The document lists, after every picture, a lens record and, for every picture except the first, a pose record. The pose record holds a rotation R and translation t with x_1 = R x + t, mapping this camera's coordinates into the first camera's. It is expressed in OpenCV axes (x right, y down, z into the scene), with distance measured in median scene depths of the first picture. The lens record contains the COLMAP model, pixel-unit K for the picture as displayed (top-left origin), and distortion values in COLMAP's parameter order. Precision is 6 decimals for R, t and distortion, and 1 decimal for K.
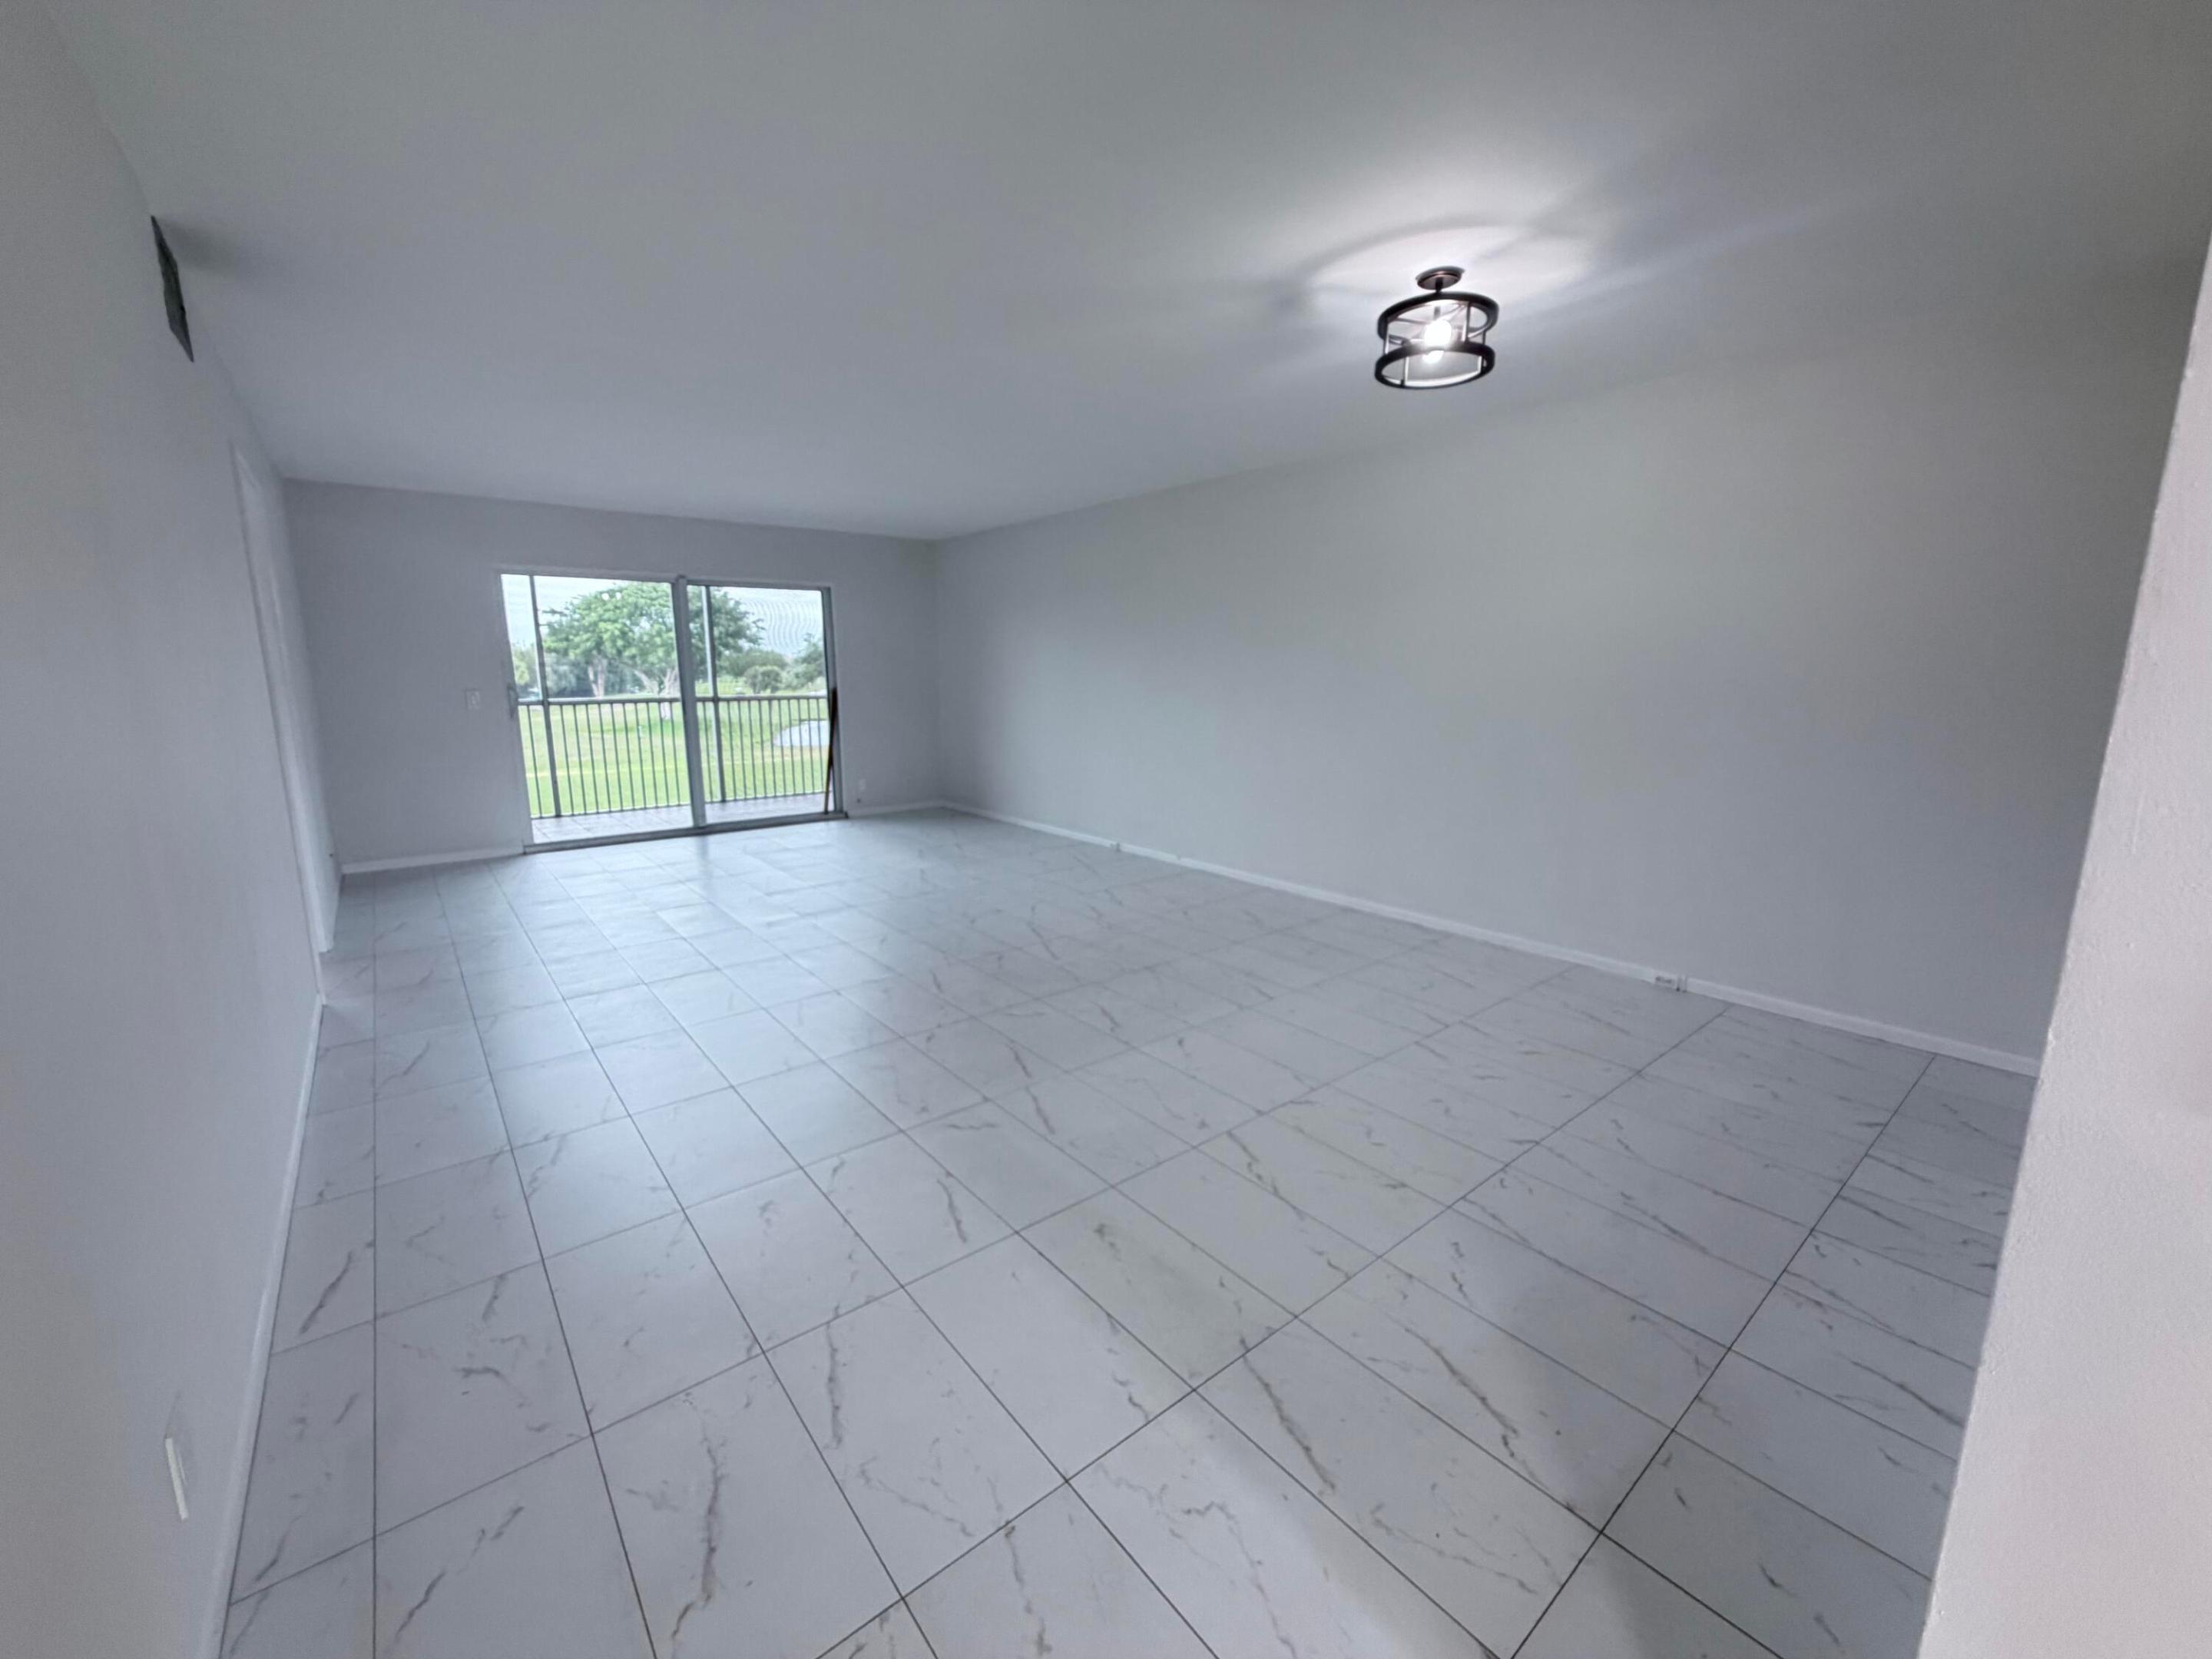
lens RADIAL K [[880.9, 0, 1101.0], [0, 880.9, 833.2], [0, 0, 1]] dist [0.000167, -0.000017]
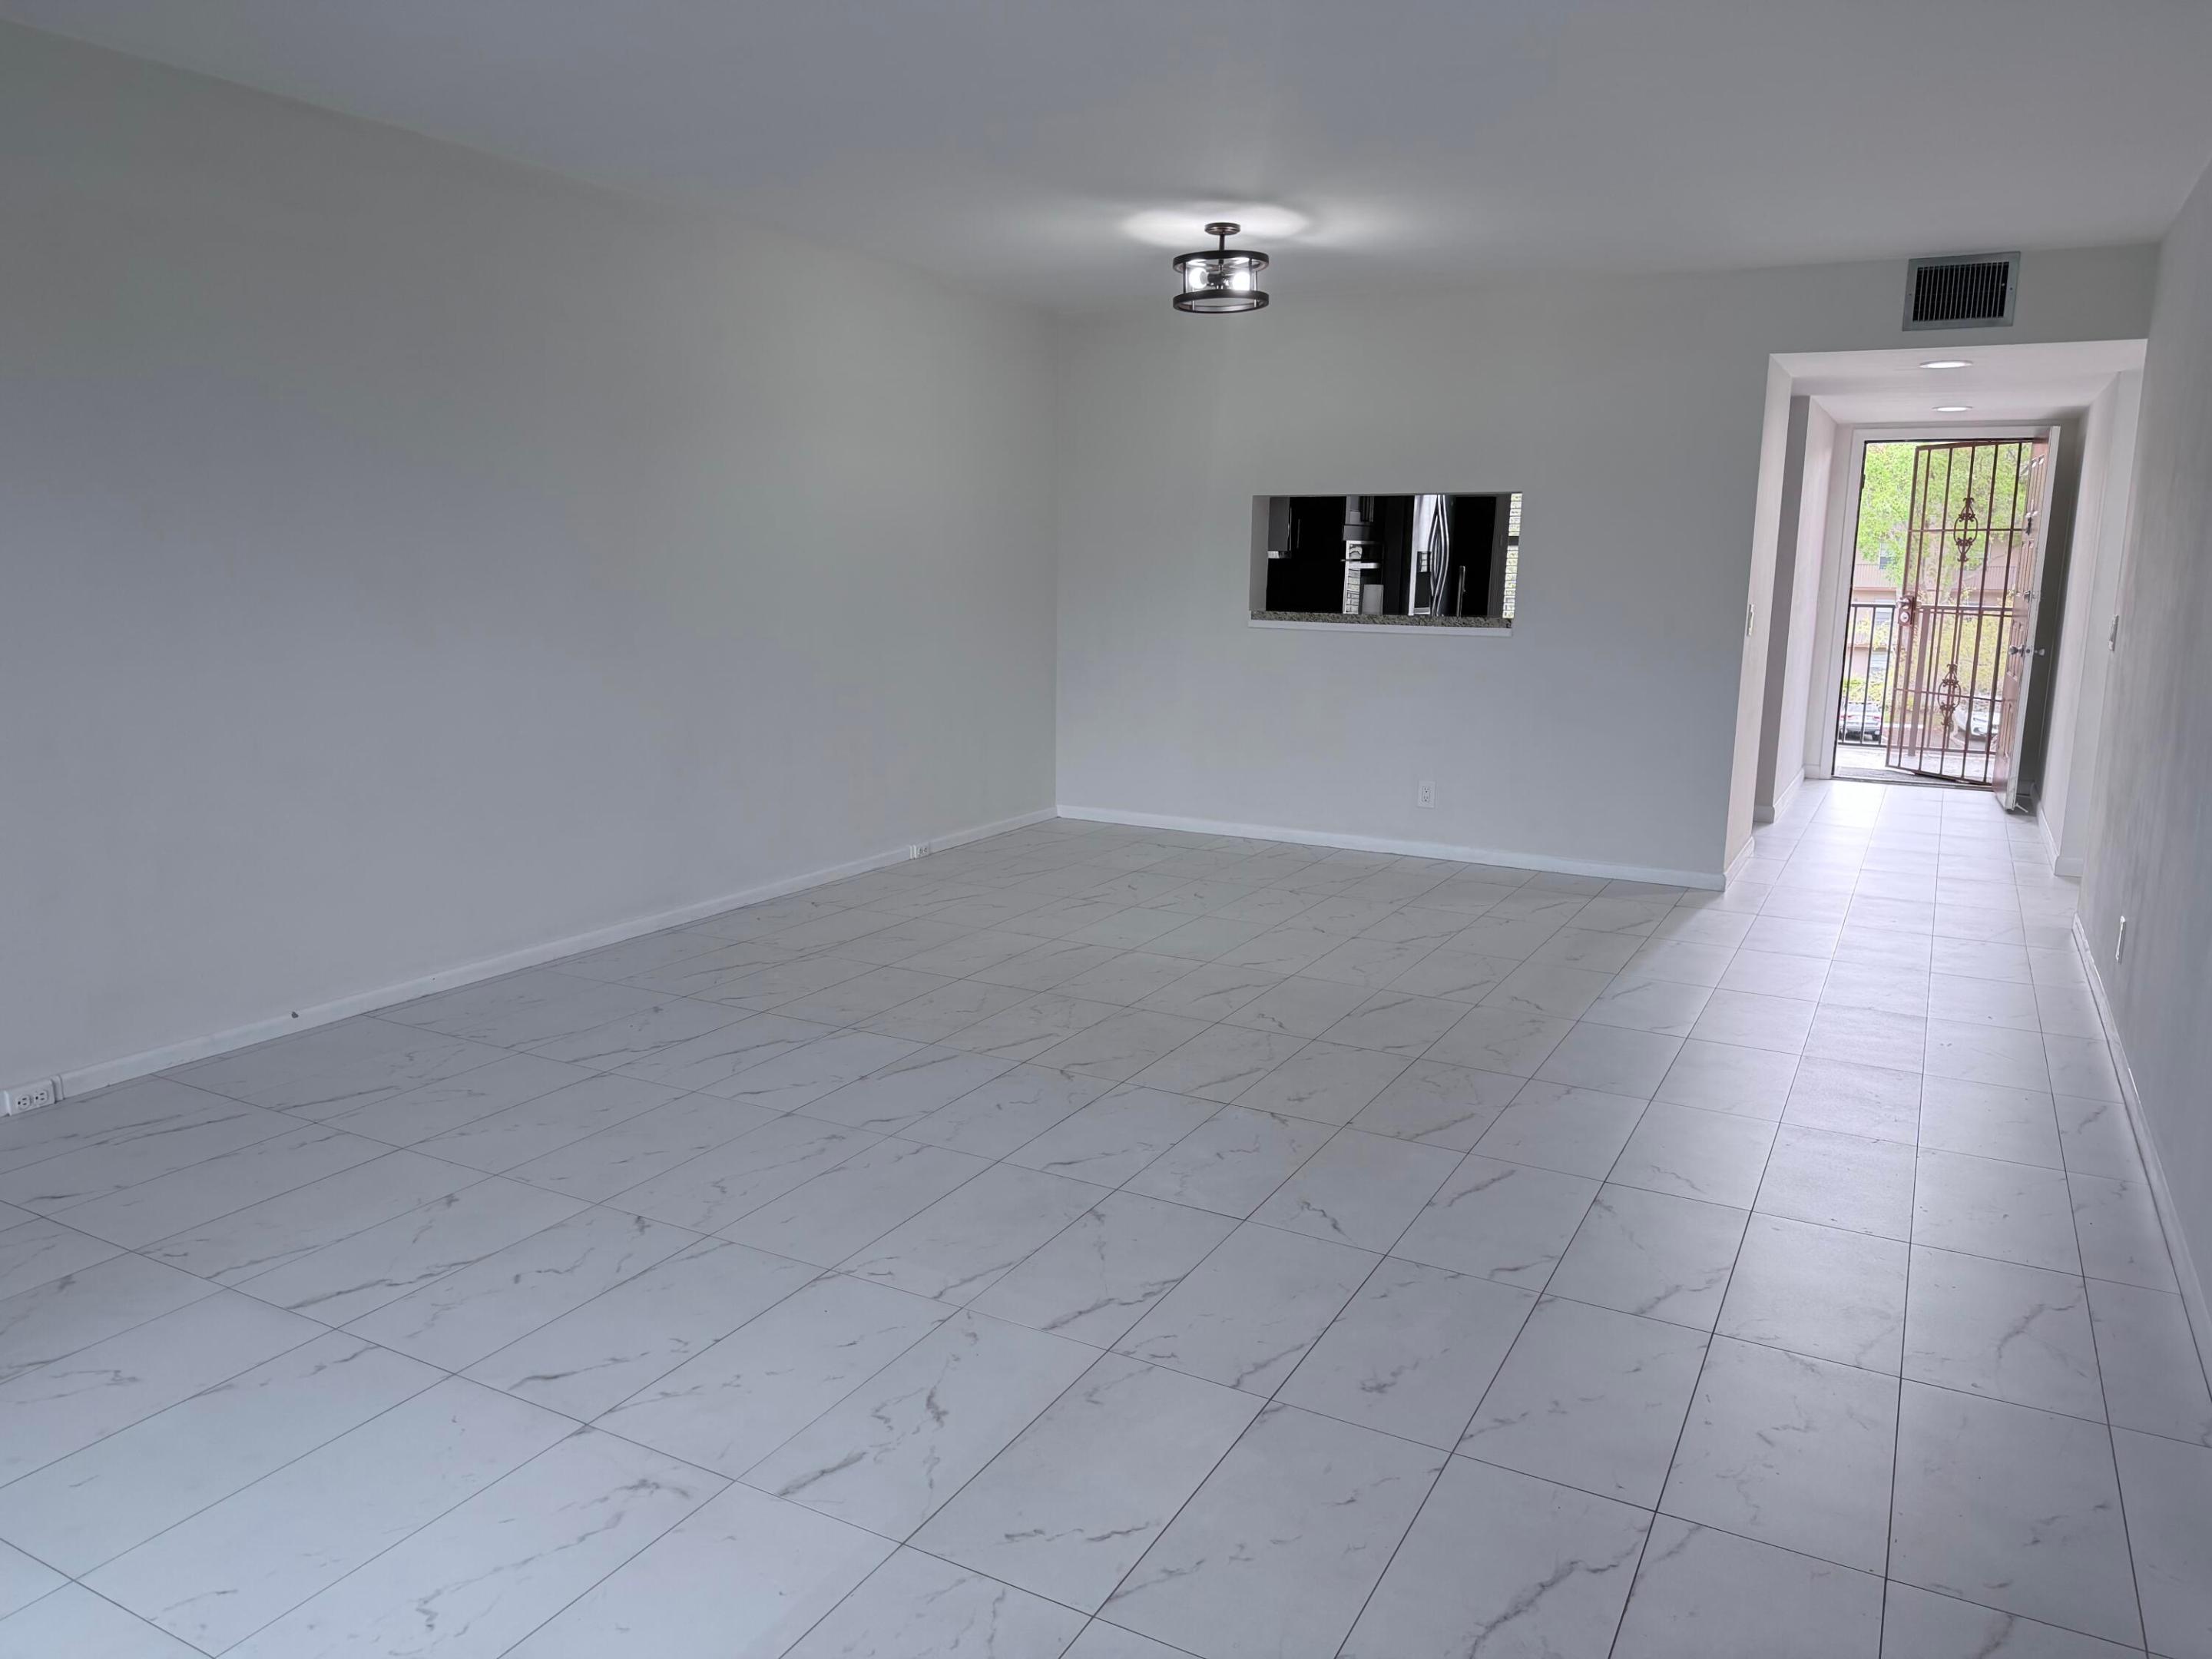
lens RADIAL K [[1542.6, 0, 1106.0], [0, 1542.6, 829.5], [0, 0, 1]] dist [0.109057, -0.175782]
pose [[-0.393330, -0.168038, 0.903911, -0.967817], [0.155253, 0.956898, 0.245445, -0.240759], [-0.906194, 0.236876, -0.350288, 1.248599]]
